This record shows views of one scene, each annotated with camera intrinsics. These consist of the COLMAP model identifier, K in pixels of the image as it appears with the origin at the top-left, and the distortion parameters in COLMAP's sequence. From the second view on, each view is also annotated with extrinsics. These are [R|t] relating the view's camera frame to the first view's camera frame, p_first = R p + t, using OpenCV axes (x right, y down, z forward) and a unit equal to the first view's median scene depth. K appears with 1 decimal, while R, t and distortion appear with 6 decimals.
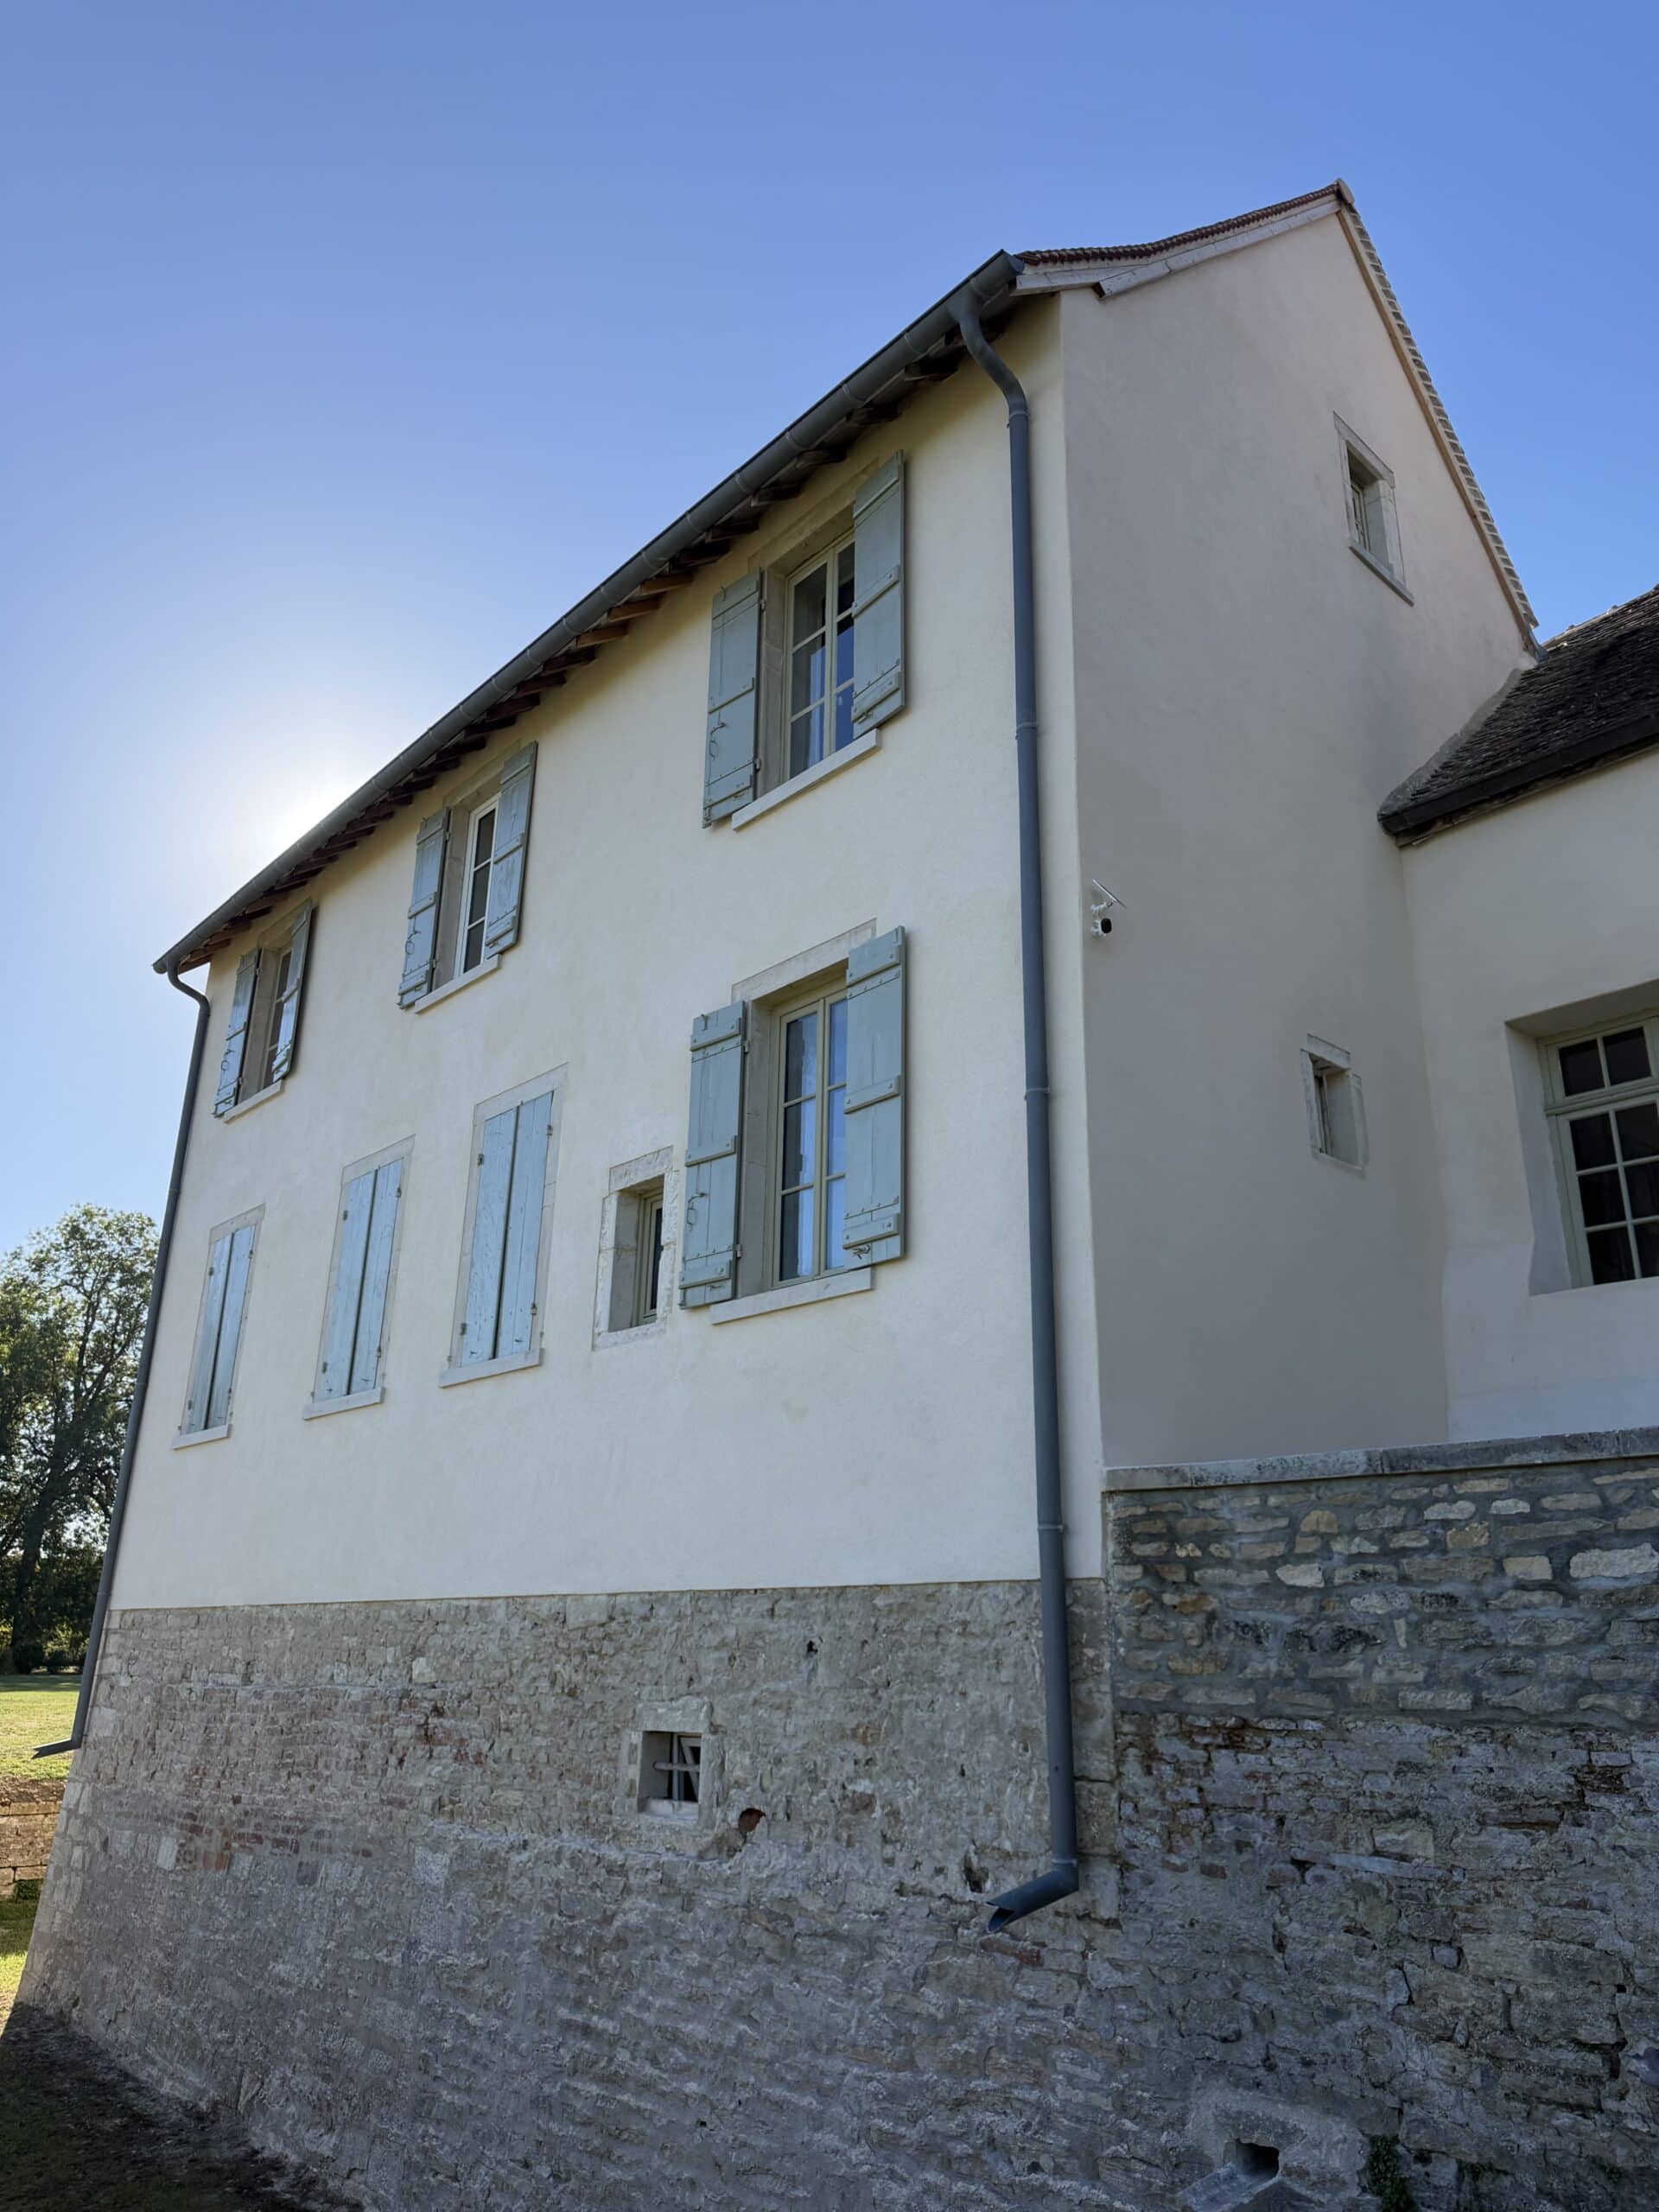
lens RADIAL K [[1580.8, 0, 829.5], [0, 1580.8, 1106.0], [0, 0, 1]] dist [0.008985, -0.007818]
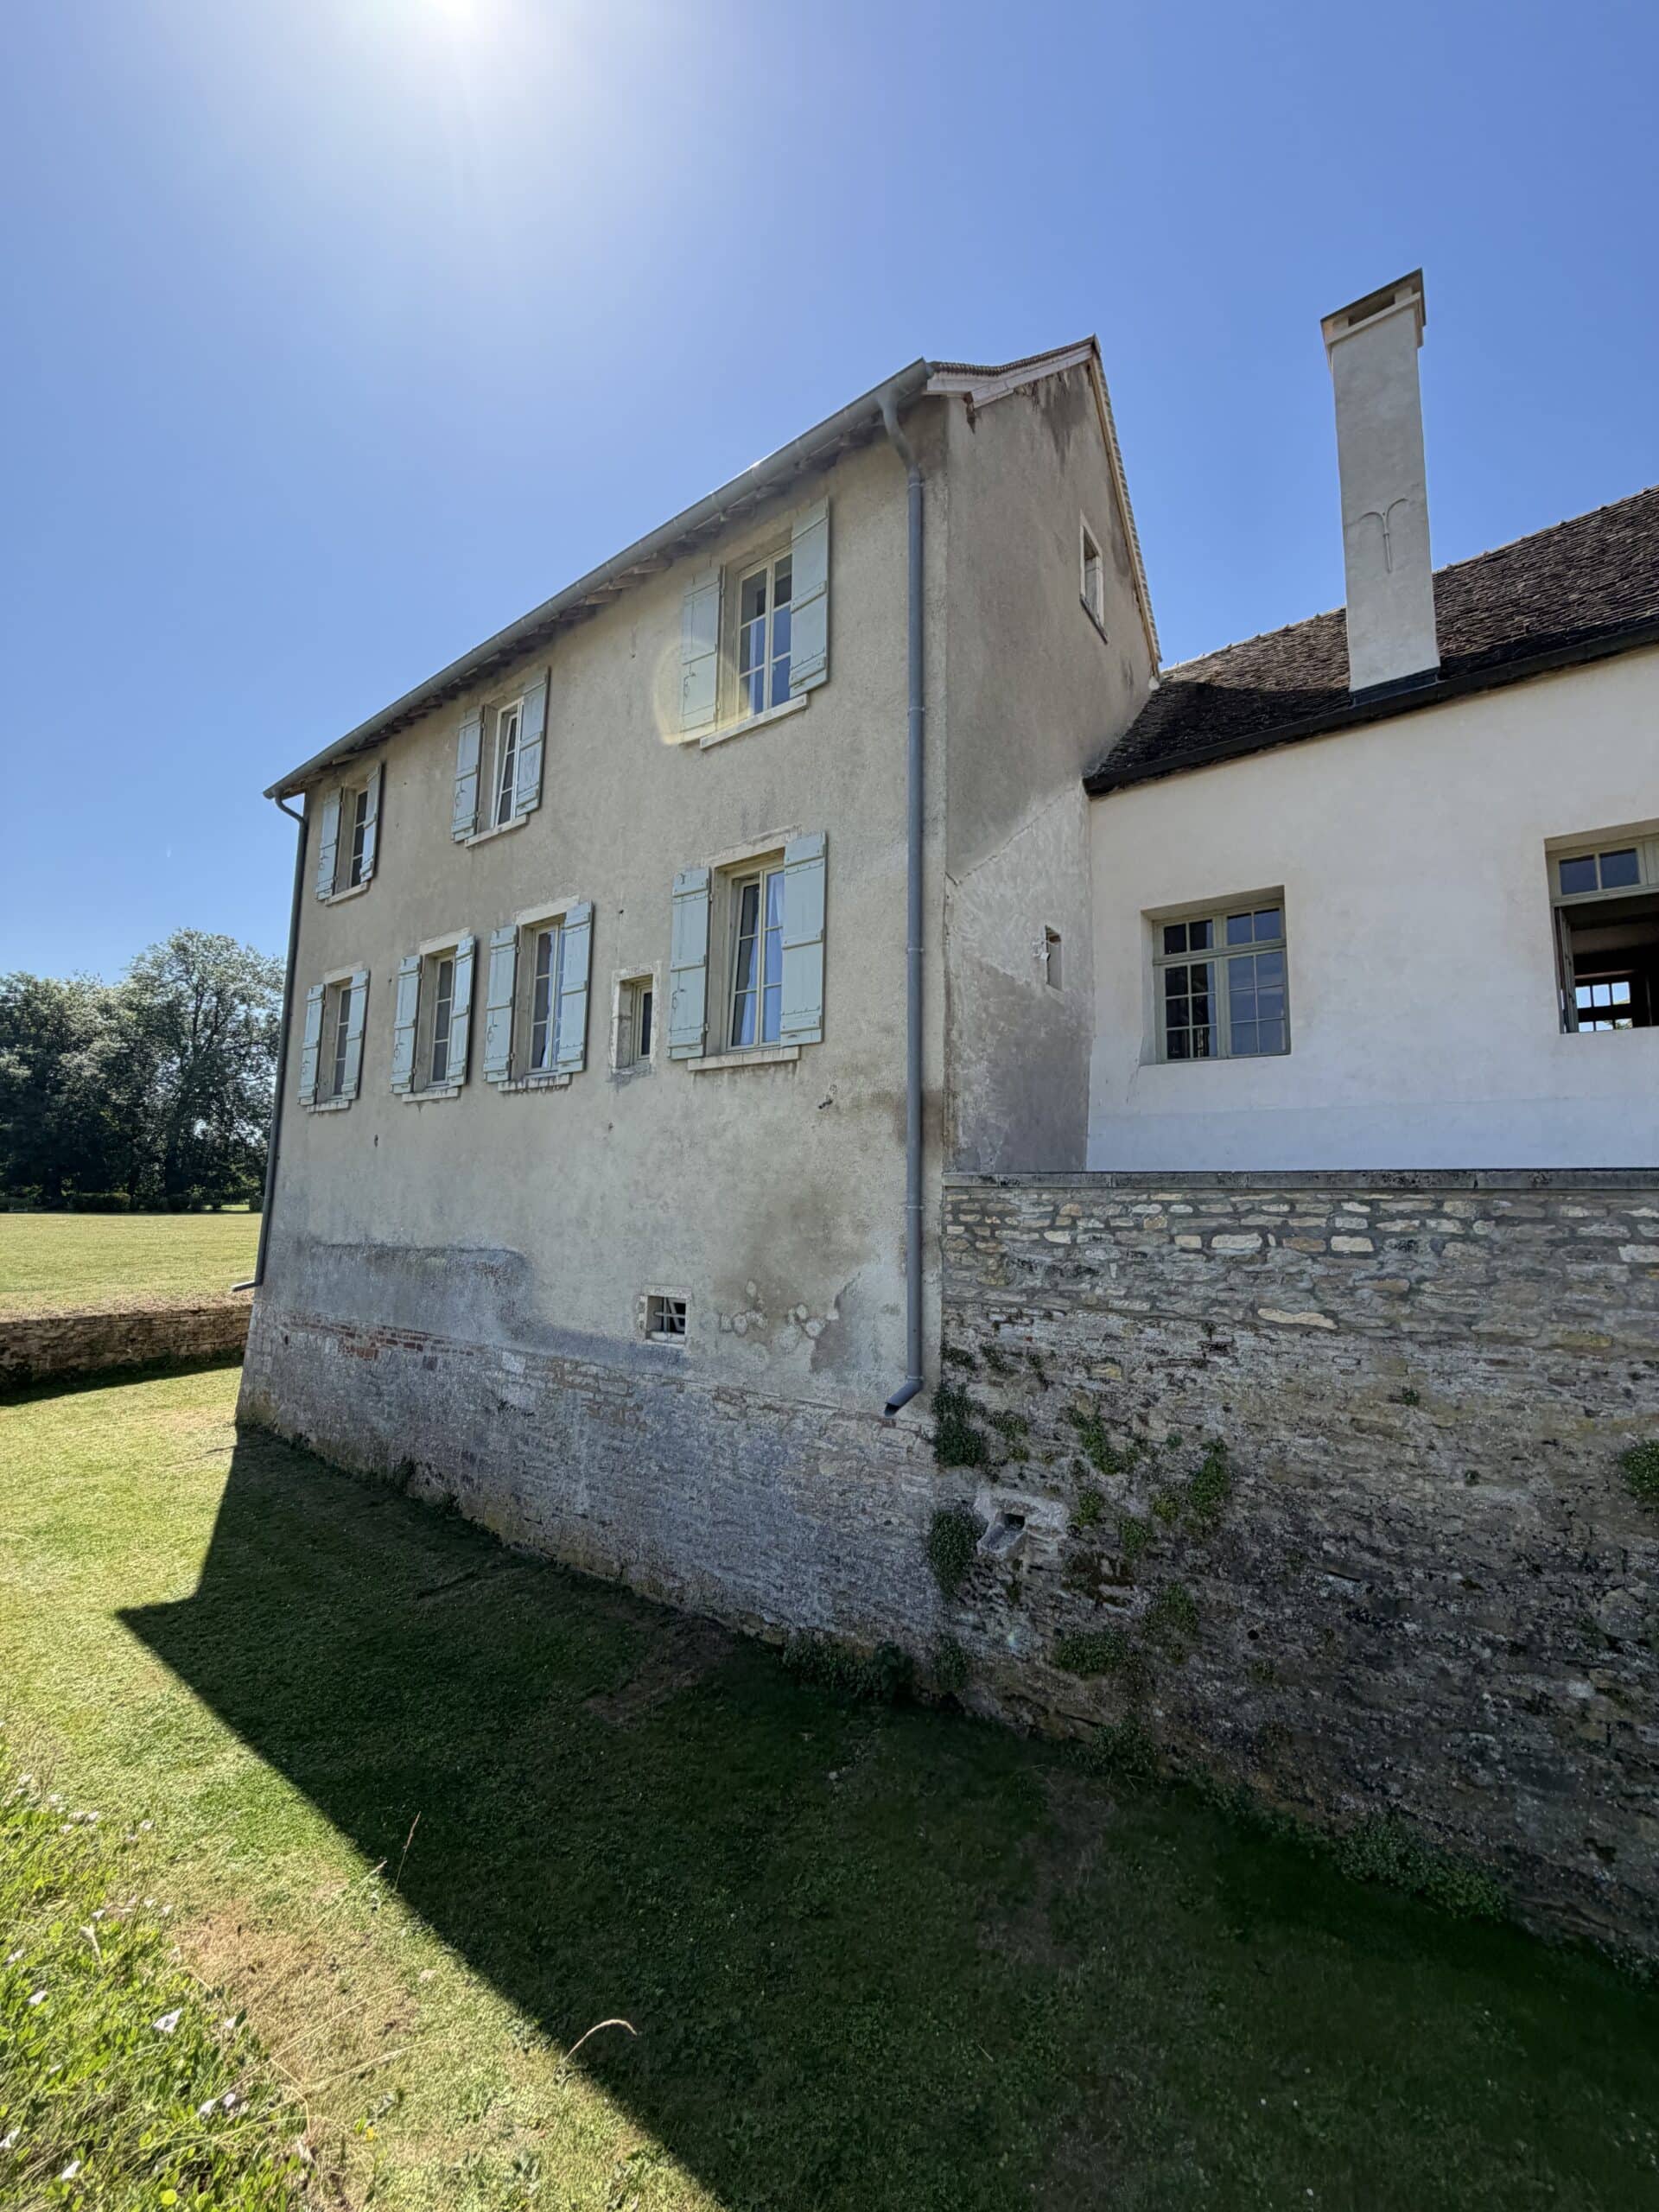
lens RADIAL K [[883.0, 0, 829.5], [0, 883.0, 1106.0], [0, 0, 1]] dist [-0.000683, 0.000171]
pose [[0.980738, 0.019323, 0.194368, -0.162443], [-0.064071, 0.971862, 0.226671, -0.066153], [-0.184519, -0.234759, 0.954380, 0.103659]]
